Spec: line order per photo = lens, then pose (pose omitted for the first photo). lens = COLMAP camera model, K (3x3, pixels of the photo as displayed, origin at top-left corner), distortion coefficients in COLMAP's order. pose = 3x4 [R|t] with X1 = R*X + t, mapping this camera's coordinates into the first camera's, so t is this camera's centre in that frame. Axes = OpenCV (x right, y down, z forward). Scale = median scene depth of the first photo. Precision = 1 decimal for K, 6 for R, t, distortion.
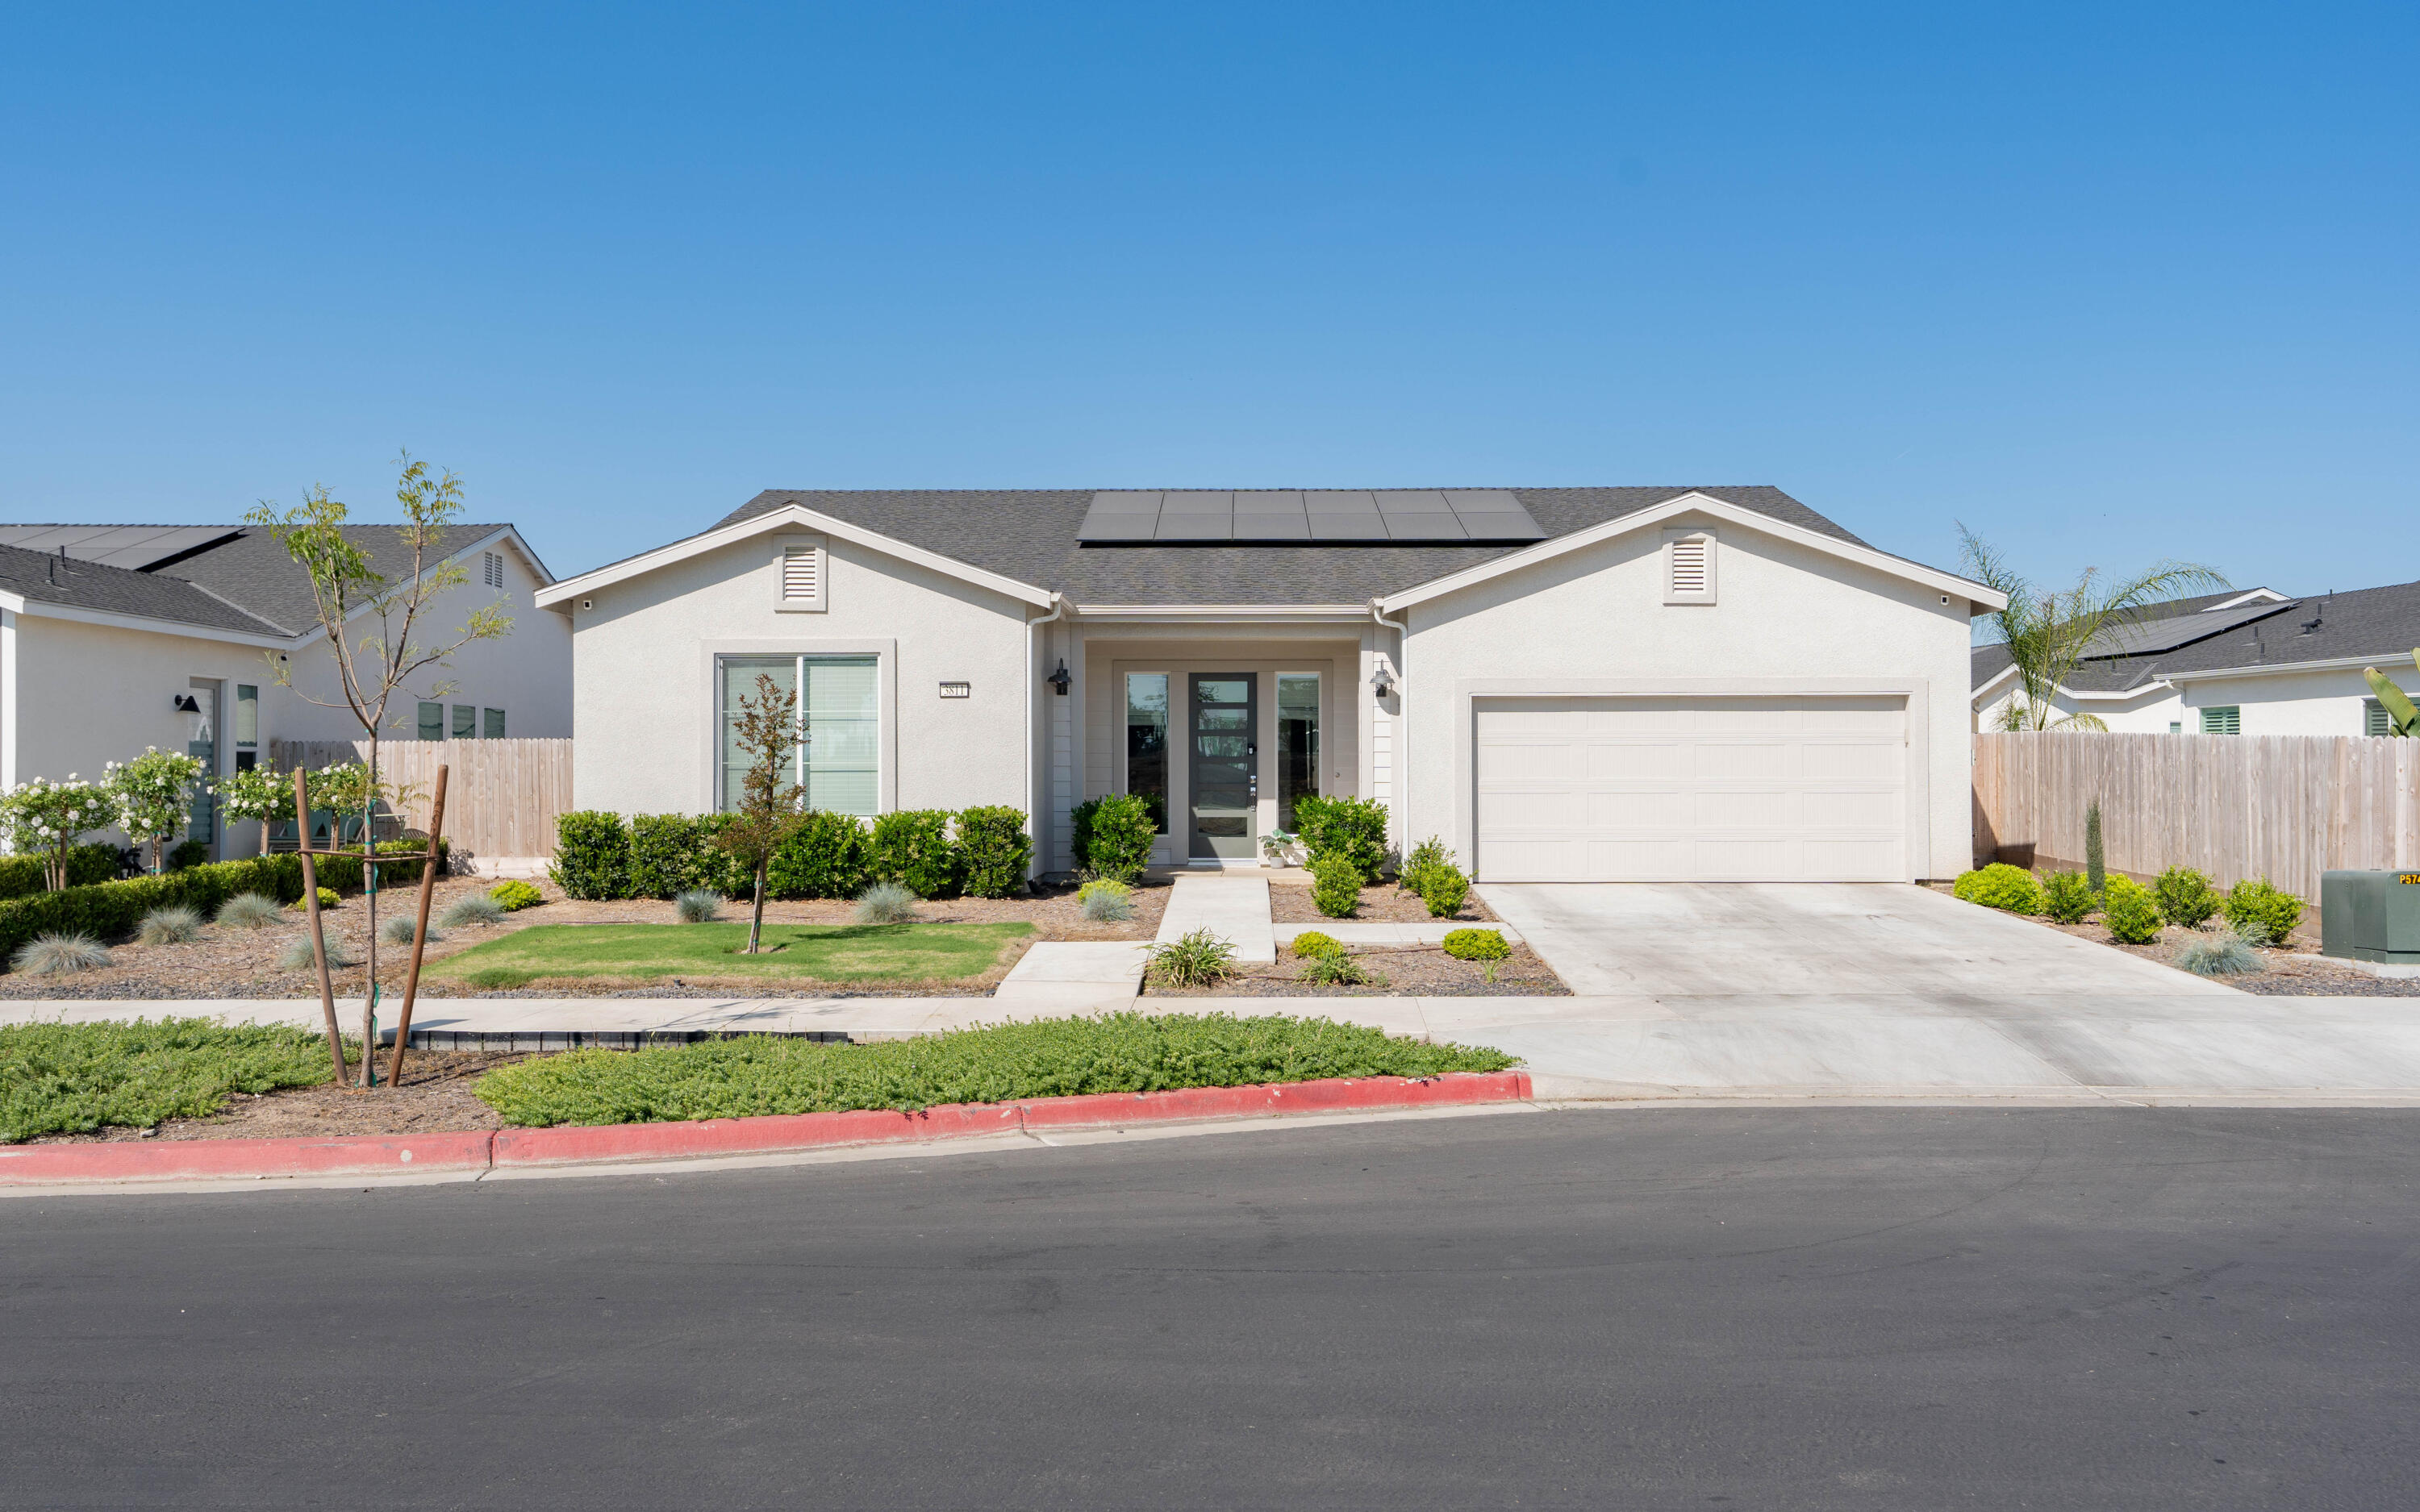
lens RADIAL K [[1557.8, 0, 1211.8], [0, 1557.8, 690.9], [0, 0, 1]] dist [0.004463, 0.000301]
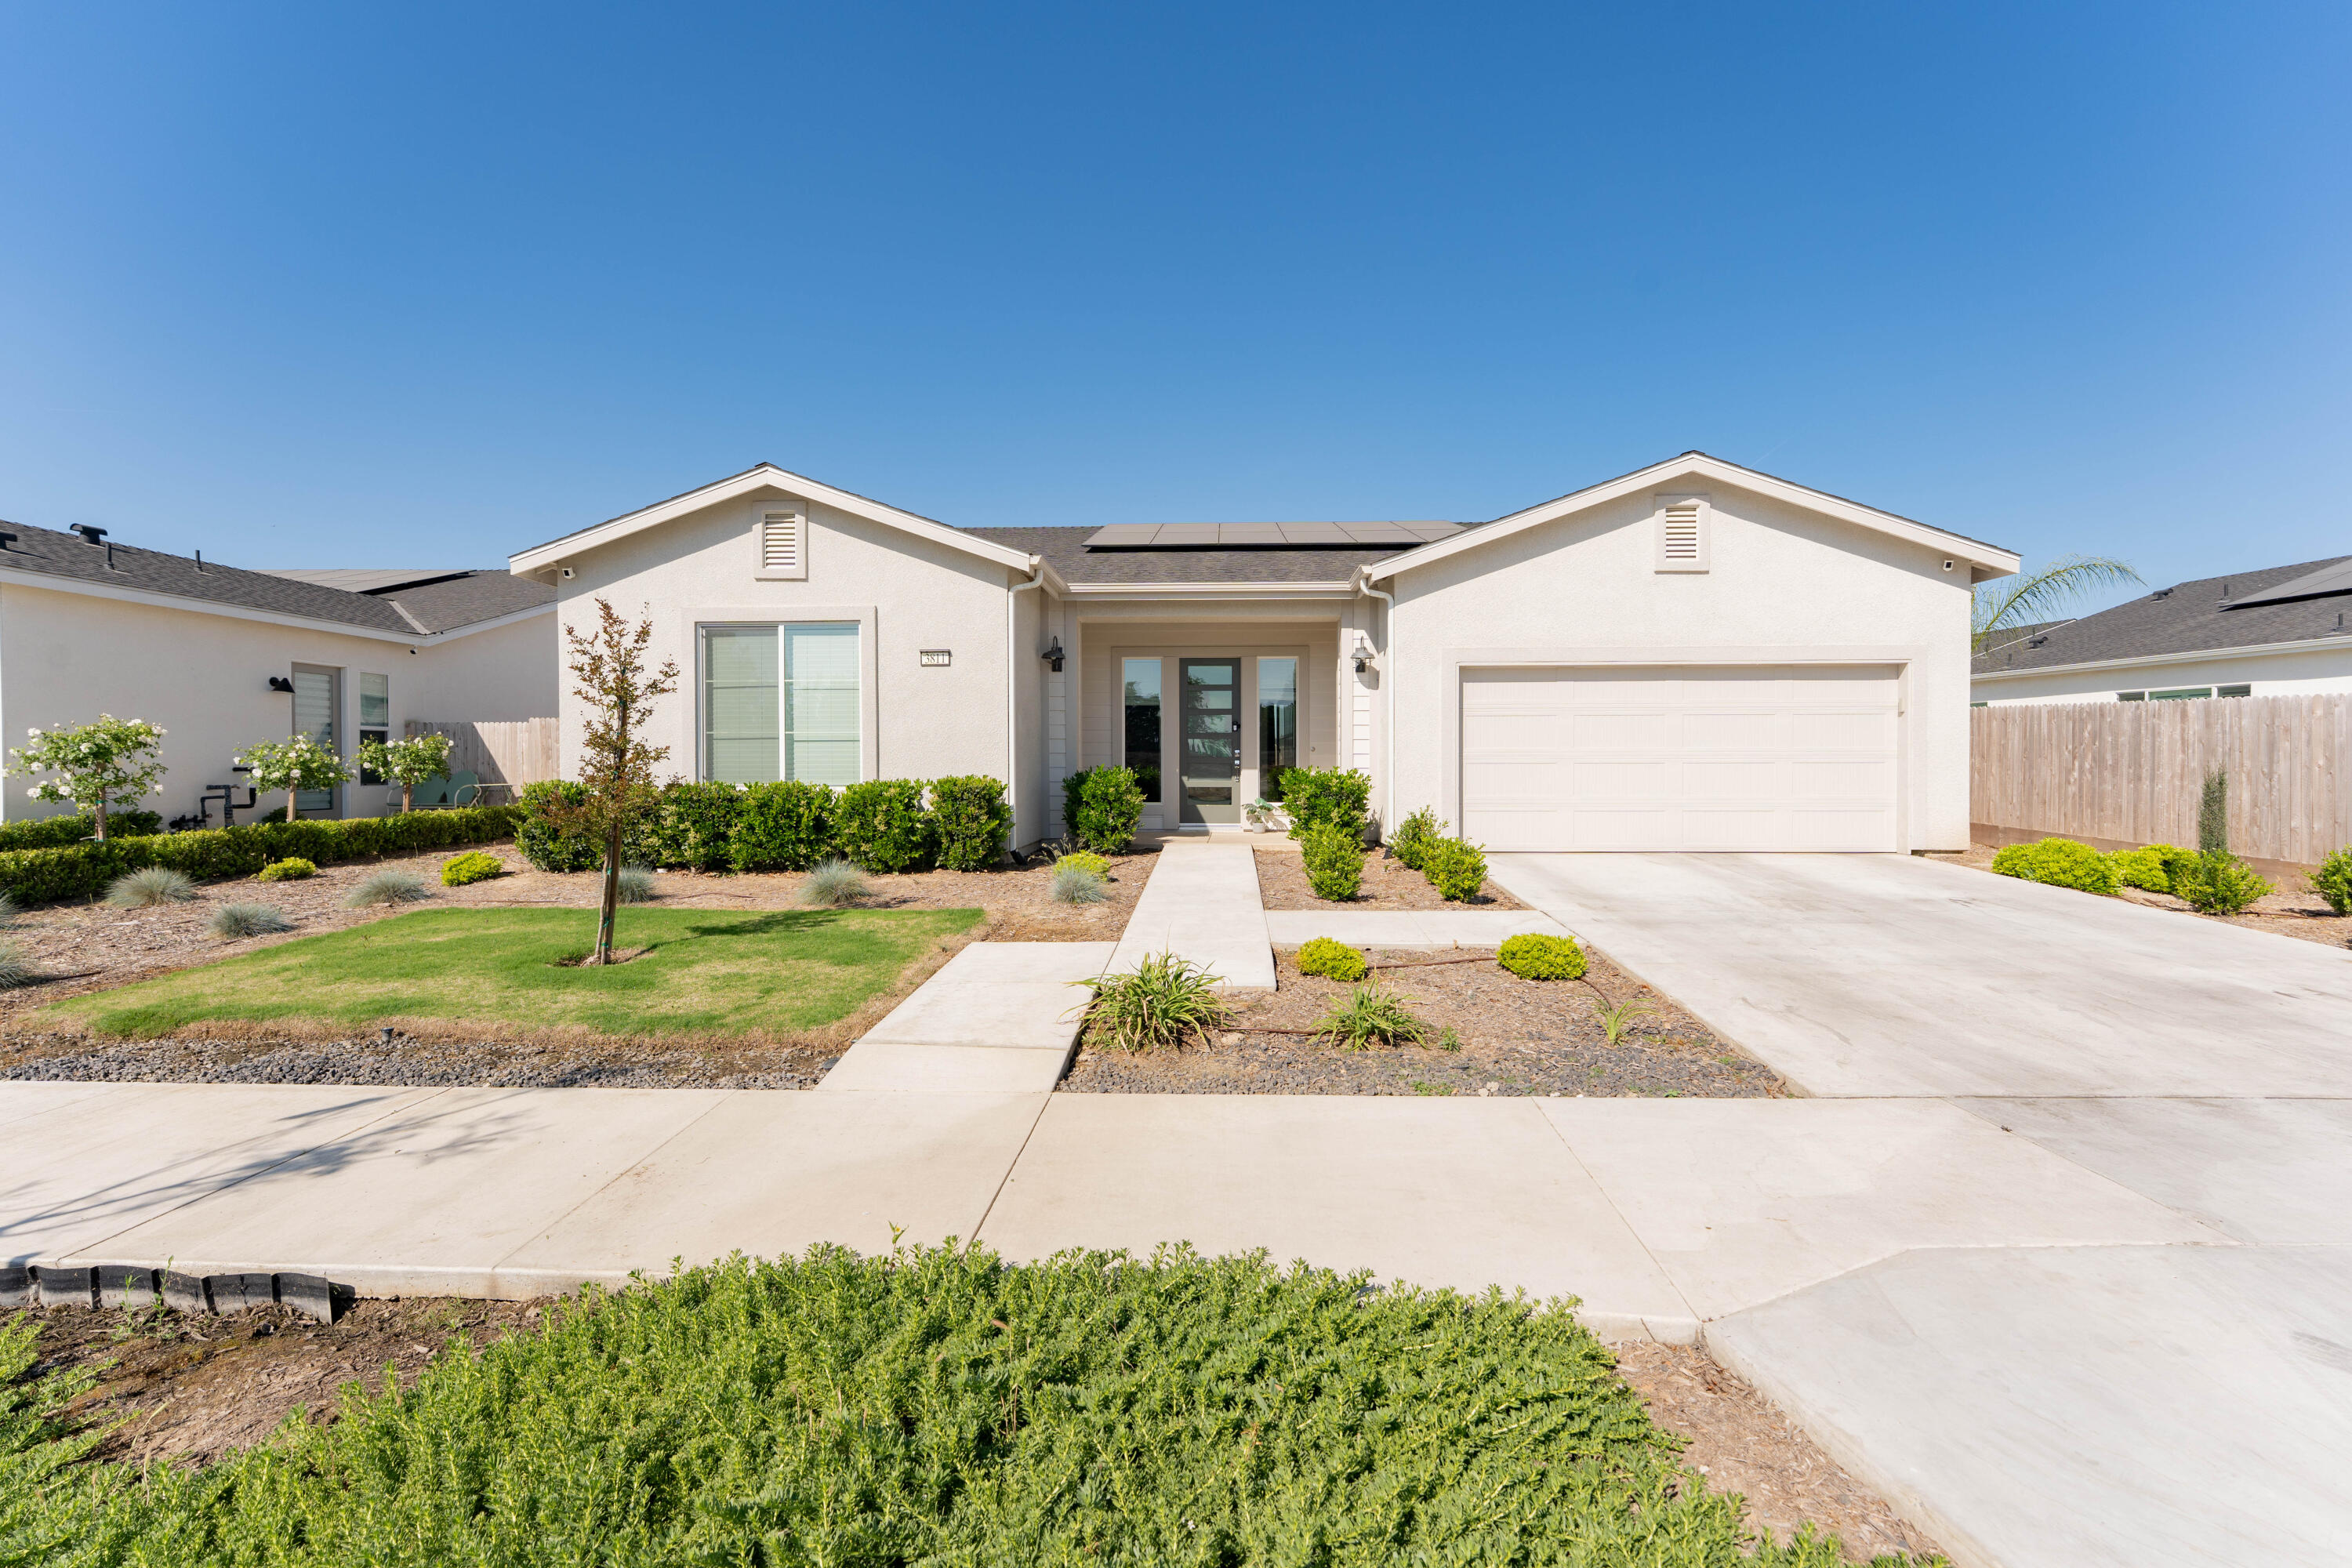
lens RADIAL K [[985.2, 0, 1168.6], [0, 985.2, 773.6], [0, 0, 1]] dist [0.001266, 0.000471]
pose [[0.999262, -0.000330, -0.038409, 0.005831], [0.002920, 0.997722, 0.067401, 0.030071], [0.038300, -0.067463, 0.996986, 0.372365]]
